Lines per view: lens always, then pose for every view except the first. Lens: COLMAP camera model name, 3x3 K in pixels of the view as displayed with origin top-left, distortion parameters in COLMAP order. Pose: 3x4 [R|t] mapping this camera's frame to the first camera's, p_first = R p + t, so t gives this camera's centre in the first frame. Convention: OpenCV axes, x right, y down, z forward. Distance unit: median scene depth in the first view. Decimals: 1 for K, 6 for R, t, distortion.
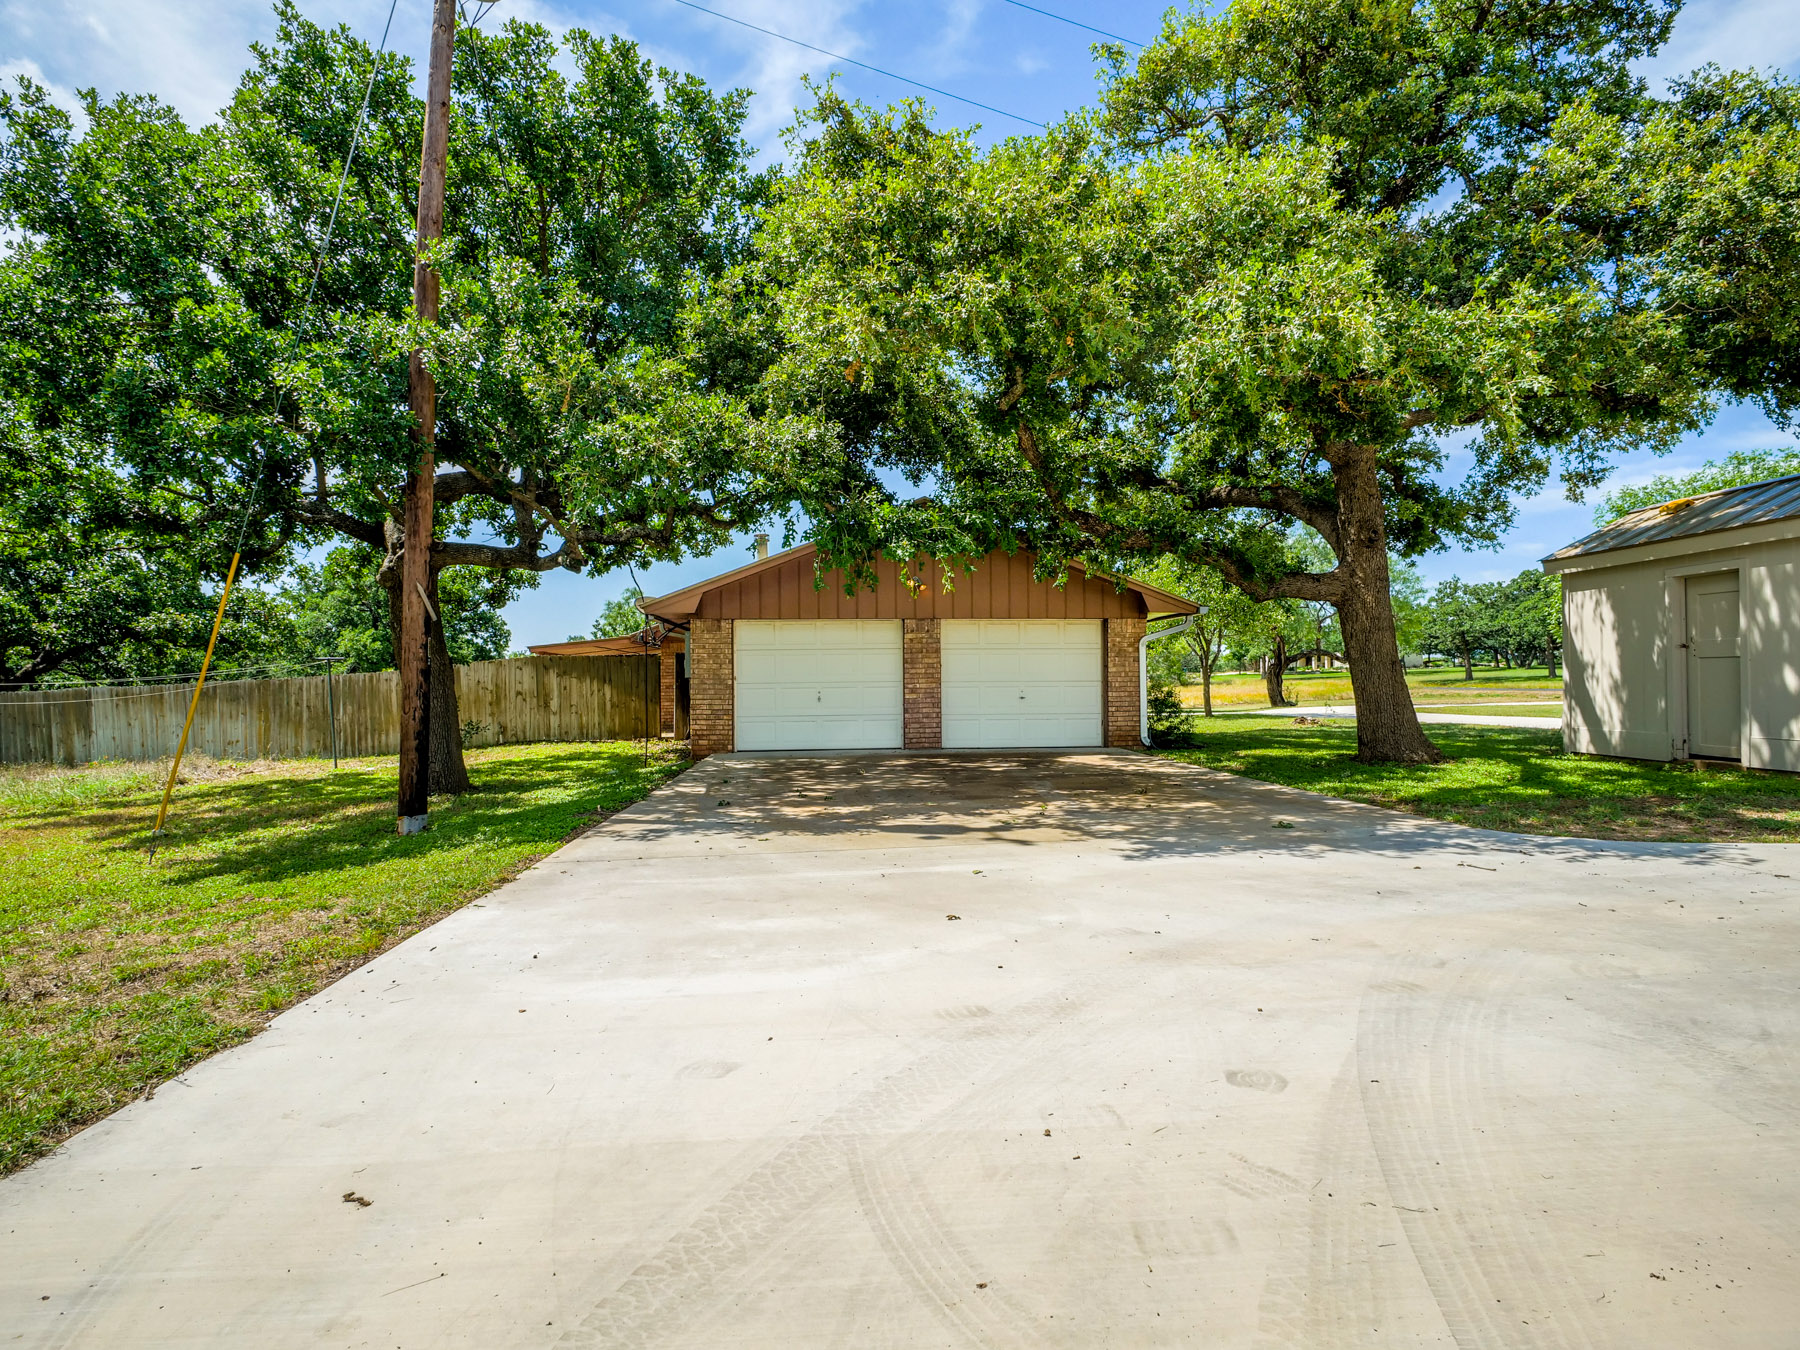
lens RADIAL K [[991.7, 0, 880.3], [0, 991.7, 672.6], [0, 0, 1]] dist [-0.015100, 0.003910]
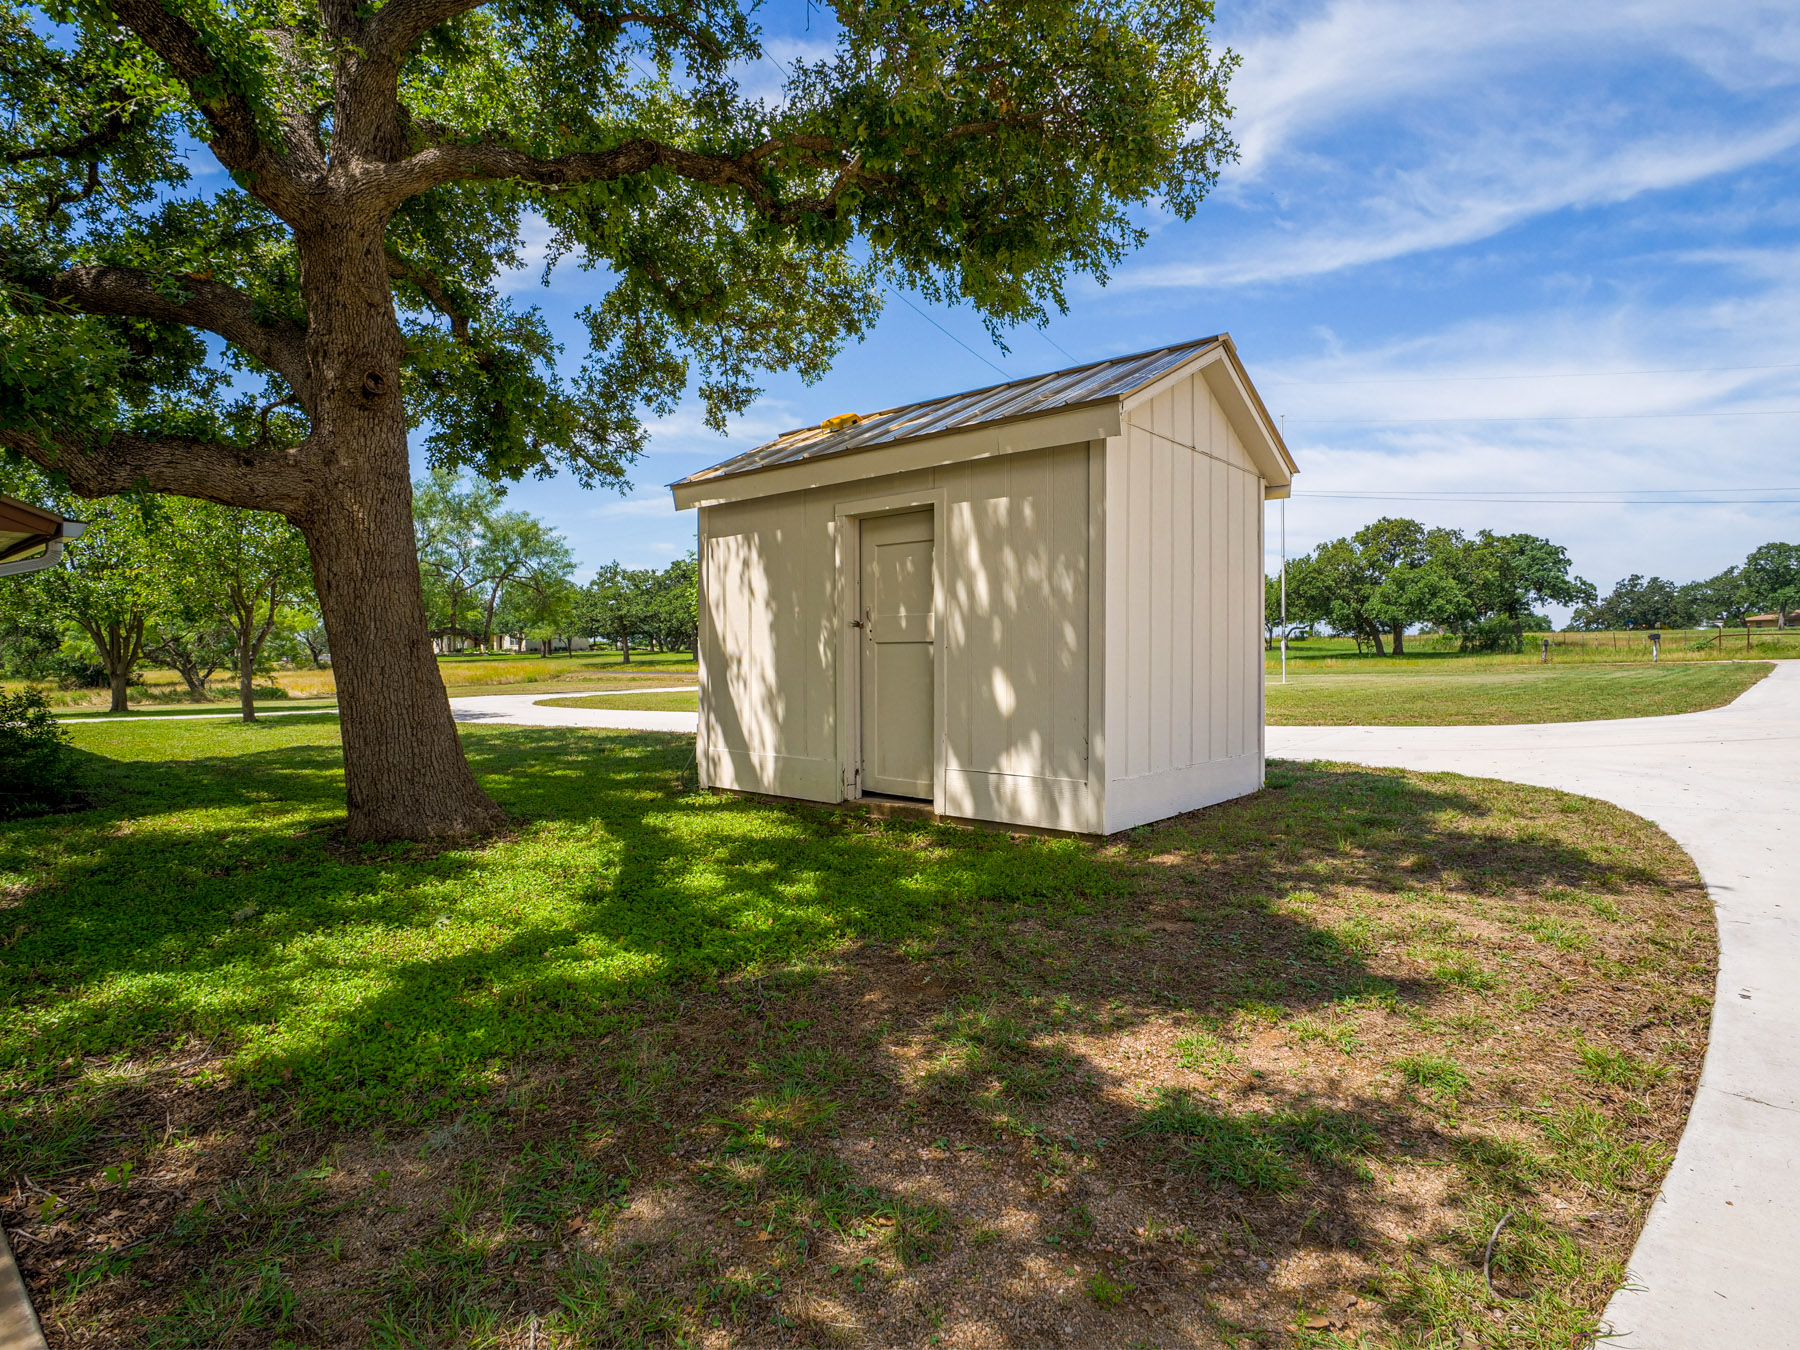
lens RADIAL K [[991.7, 0, 893.0], [0, 991.7, 671.9], [0, 0, 1]] dist [-0.015100, 0.003910]
pose [[0.701106, -0.001837, 0.713054, 0.273976], [-0.011440, 0.999839, 0.013825, -0.005154], [-0.712965, -0.017850, 0.700972, 0.389215]]
